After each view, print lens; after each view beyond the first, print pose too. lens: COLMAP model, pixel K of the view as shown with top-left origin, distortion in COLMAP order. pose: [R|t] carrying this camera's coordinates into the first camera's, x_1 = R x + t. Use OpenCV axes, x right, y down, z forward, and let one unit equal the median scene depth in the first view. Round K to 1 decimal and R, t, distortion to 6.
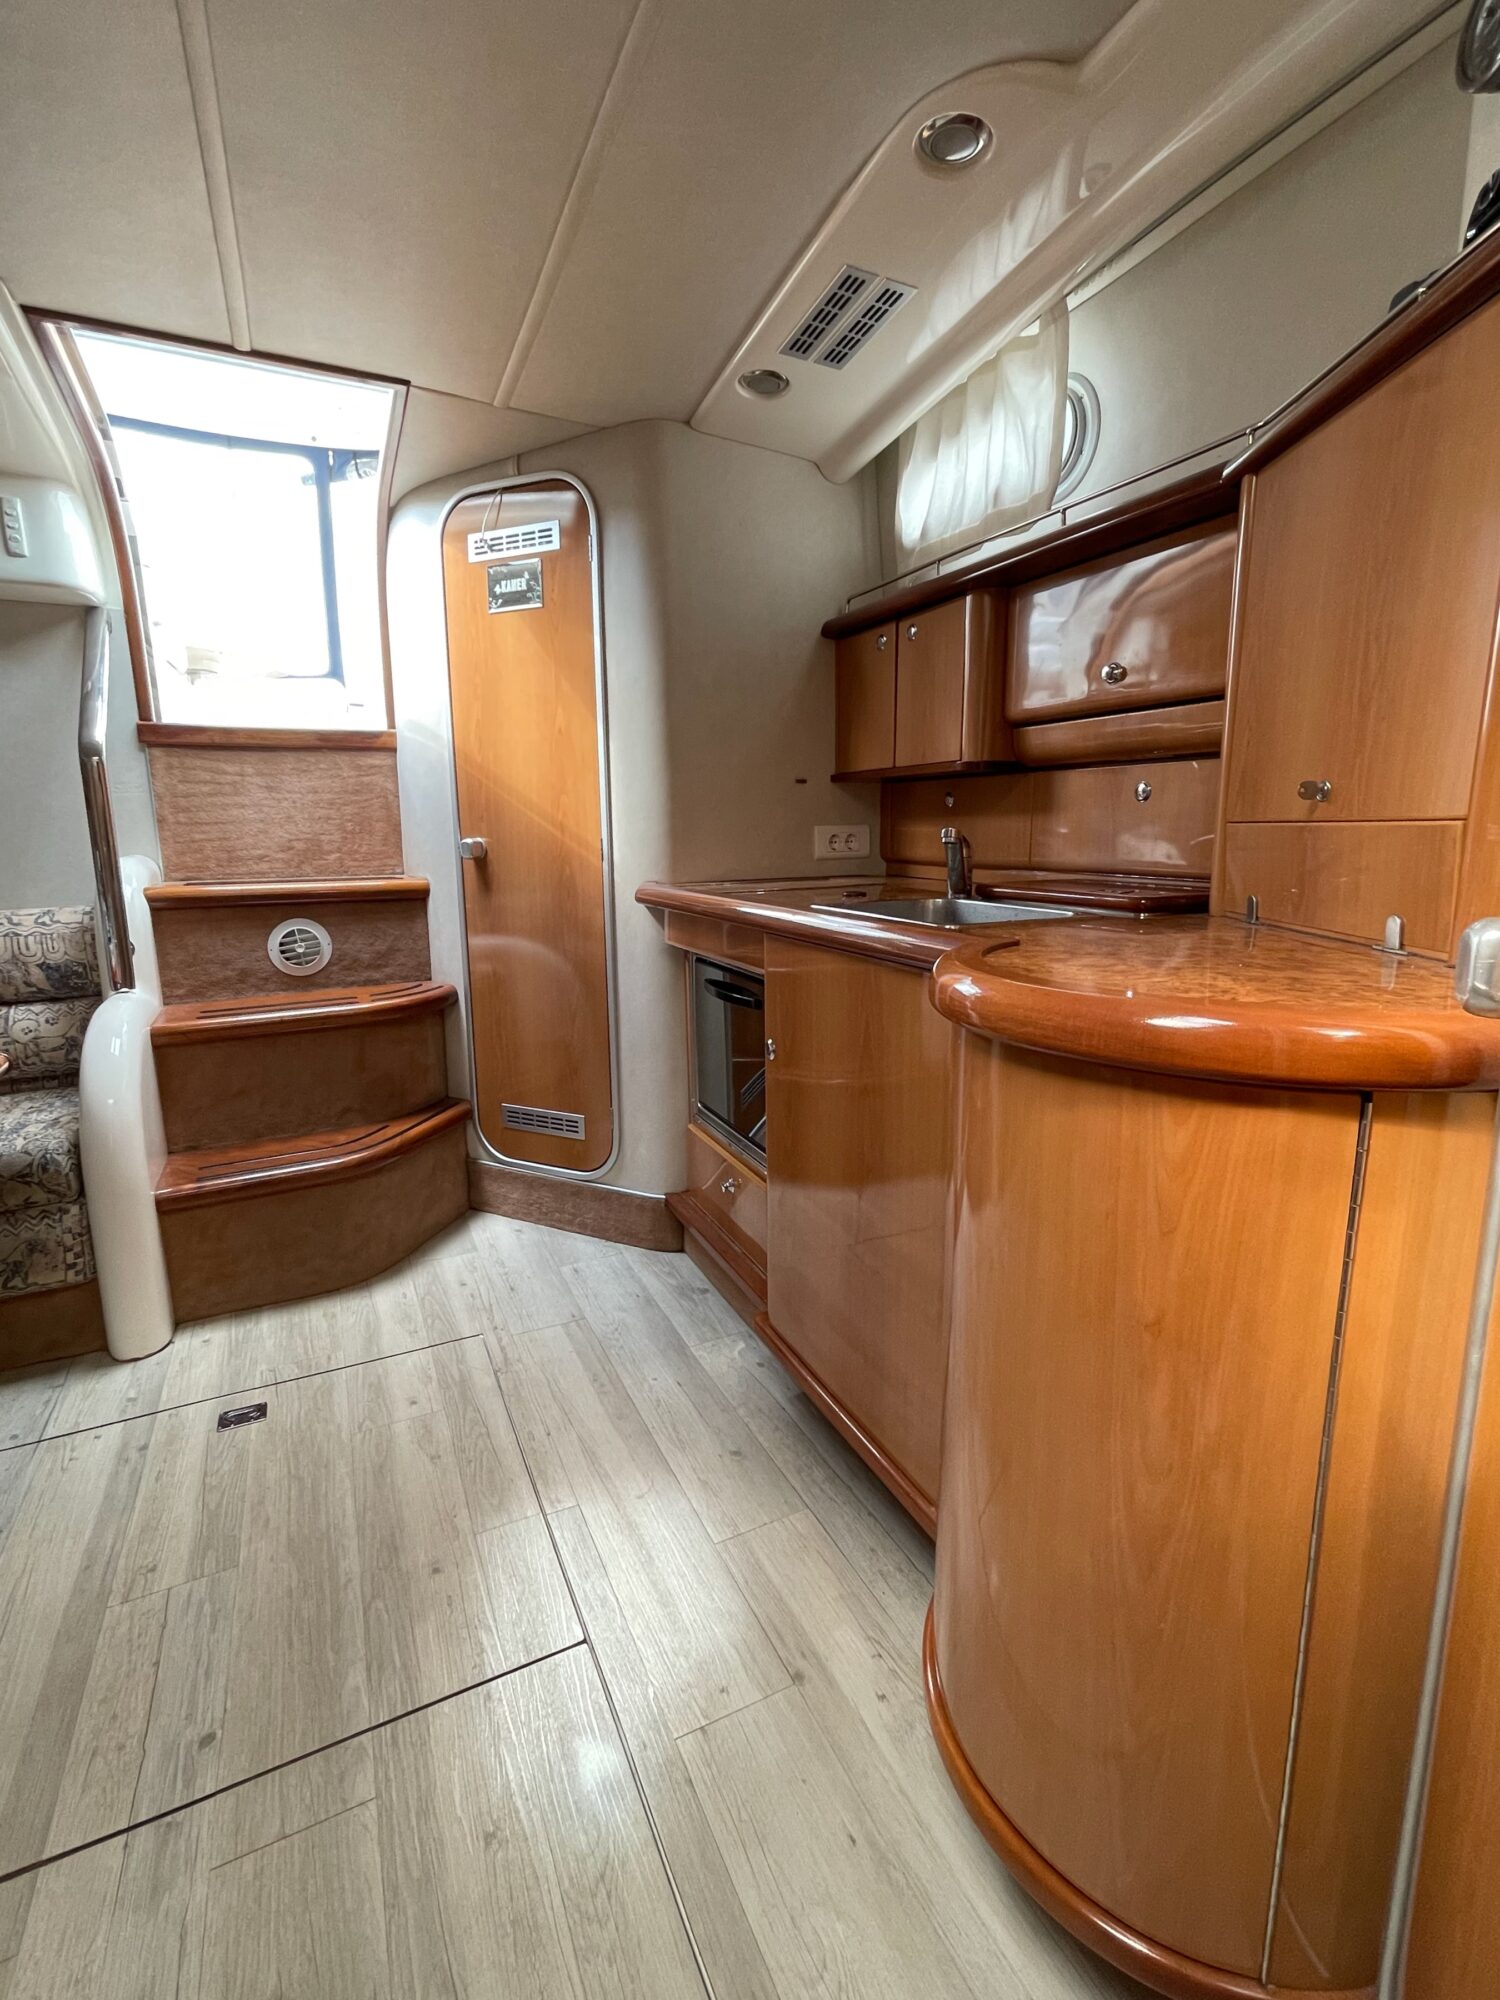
lens RADIAL K [[901.9, 0, 763.5], [0, 901.9, 1006.3], [0, 0, 1]] dist [0.001533, -0.000043]
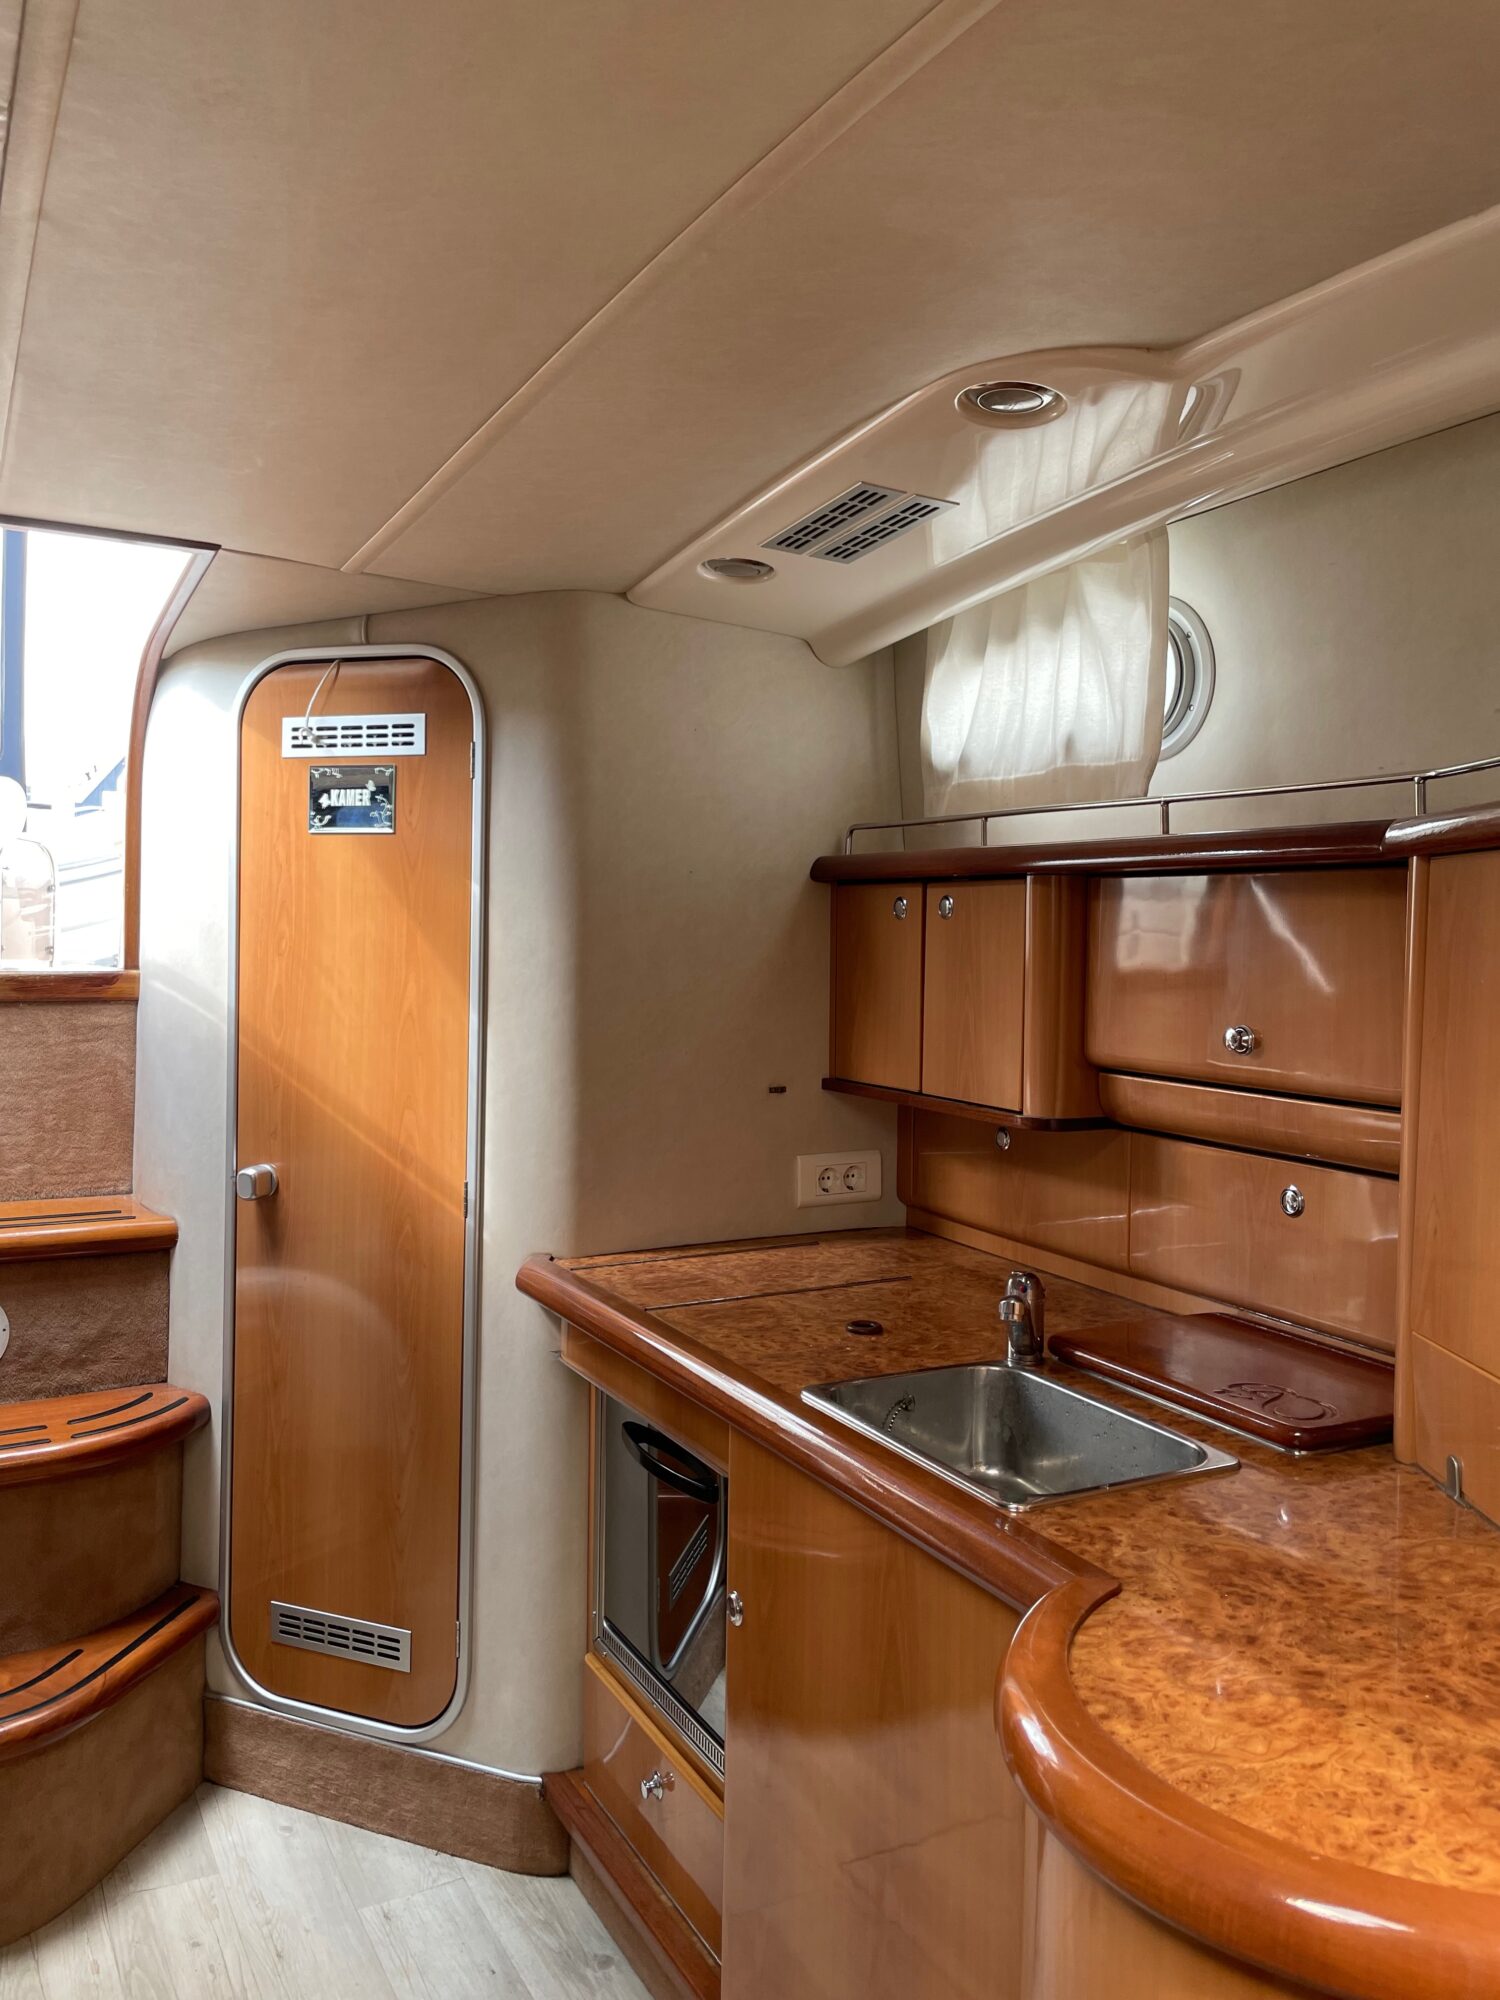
lens RADIAL K [[1515.2, 0, 750.0], [0, 1515.2, 1000.0], [0, 0, 1]] dist [0.097404, -0.142683]
pose [[0.998780, 0.024232, 0.043017, -0.027486], [-0.017541, 0.988592, -0.149595, -0.154670], [-0.046151, 0.148658, 0.987811, -0.098723]]
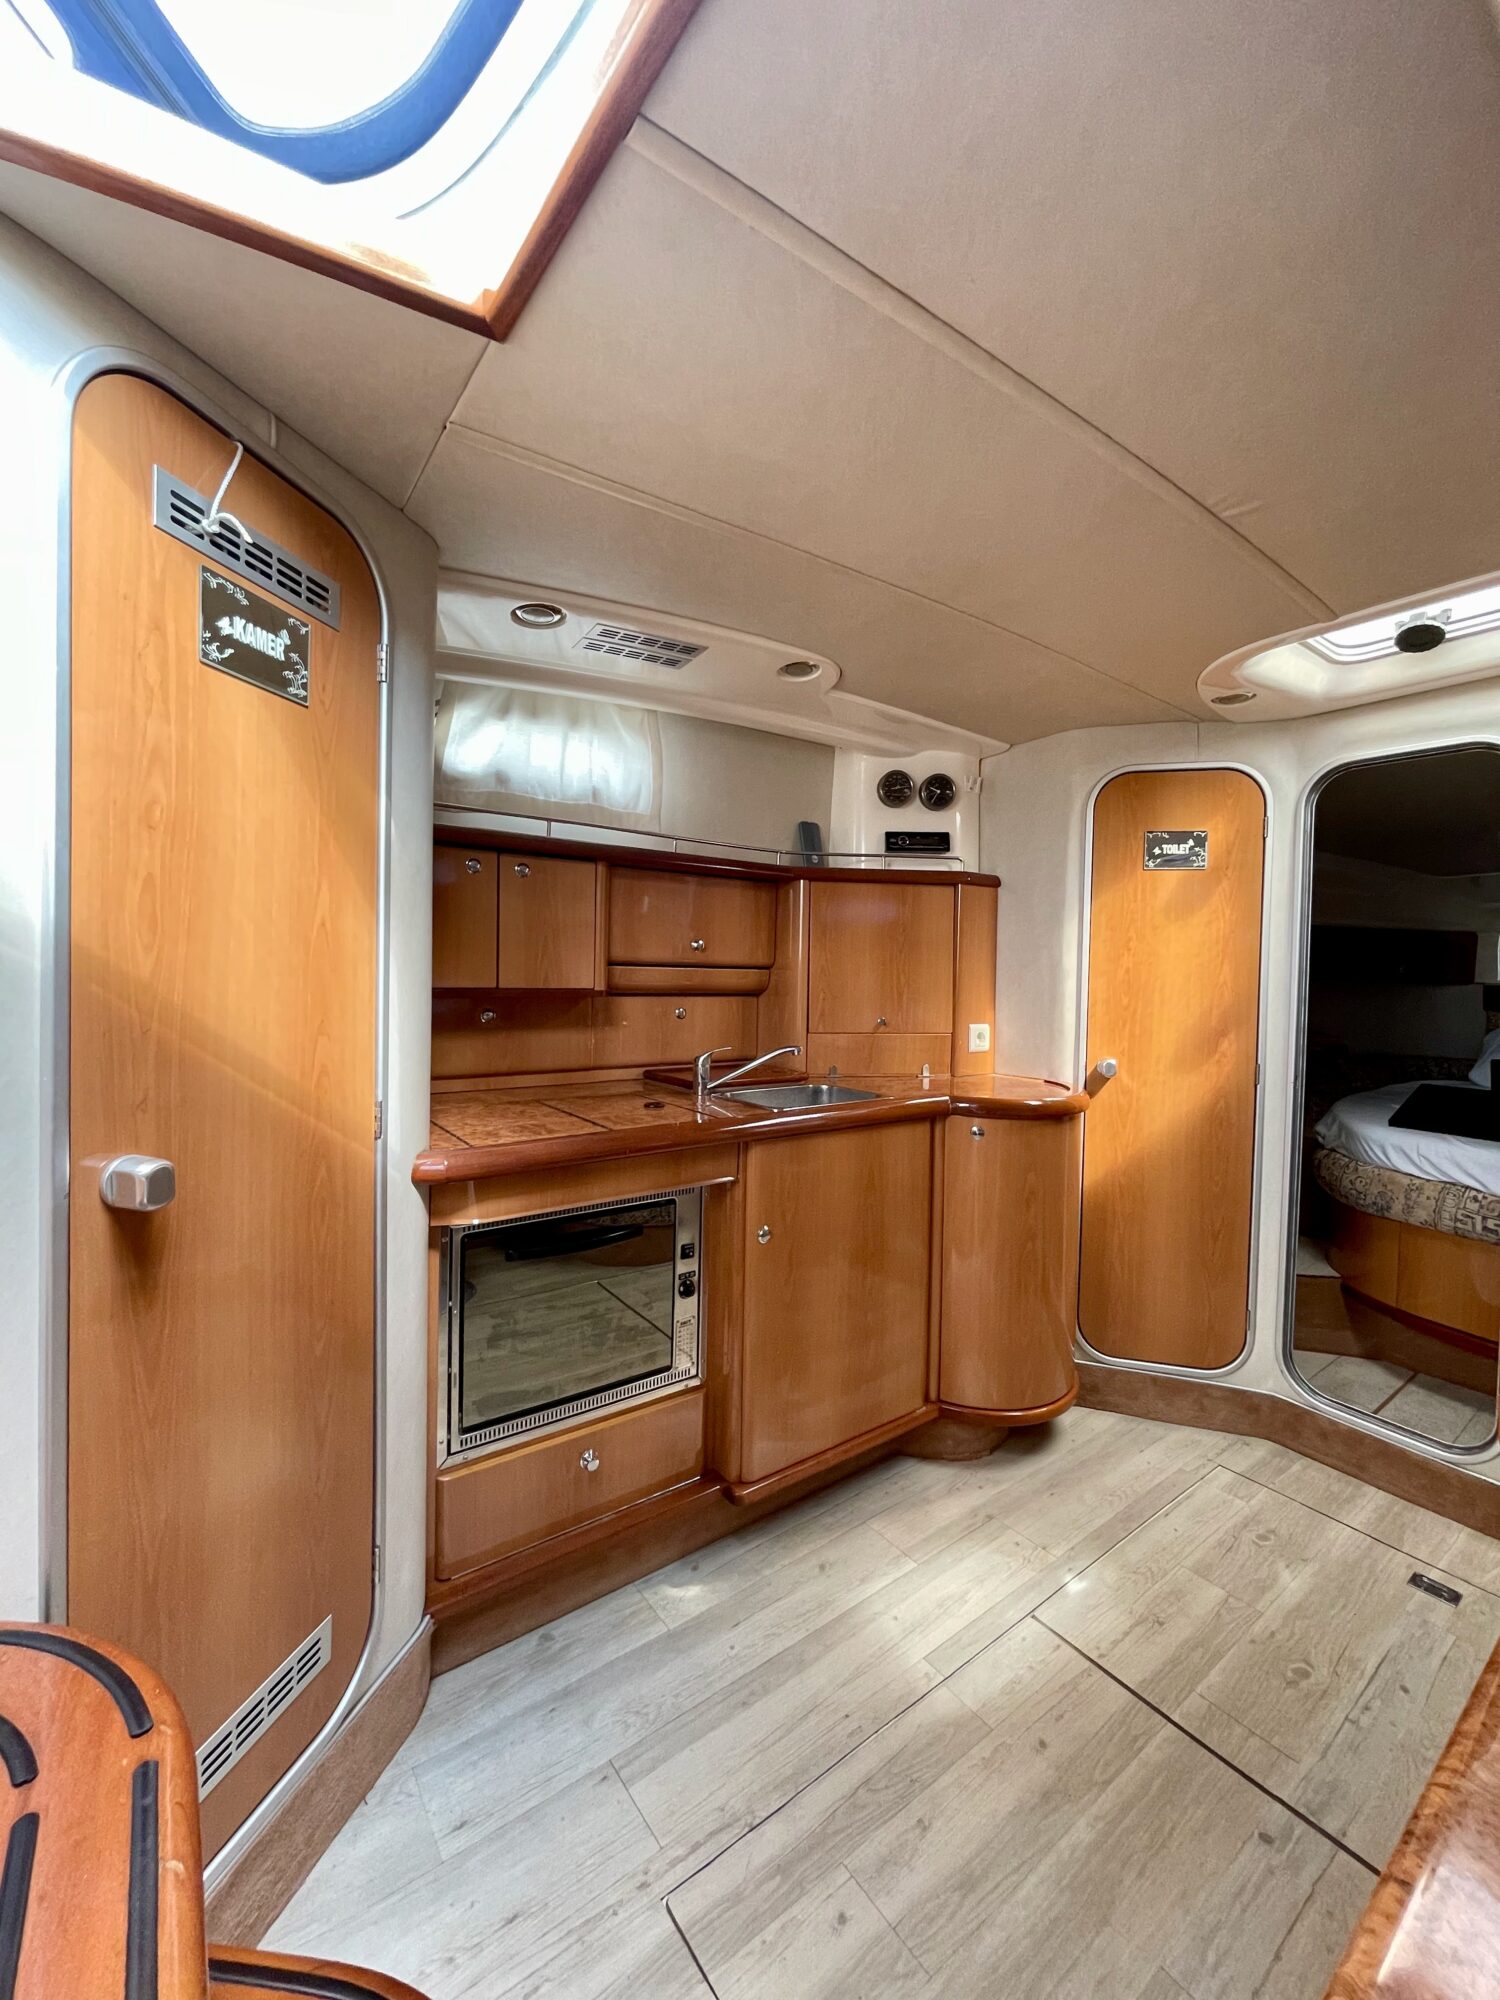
lens RADIAL K [[798.3, 0, 748.3], [0, 798.3, 1003.9], [0, 0, 1]] dist [-0.001552, -0.000404]
pose [[-0.172782, -0.035566, 0.984318, -0.755782], [0.174279, 0.982476, 0.066092, -0.242788], [-0.969419, 0.182965, -0.163556, 0.825276]]
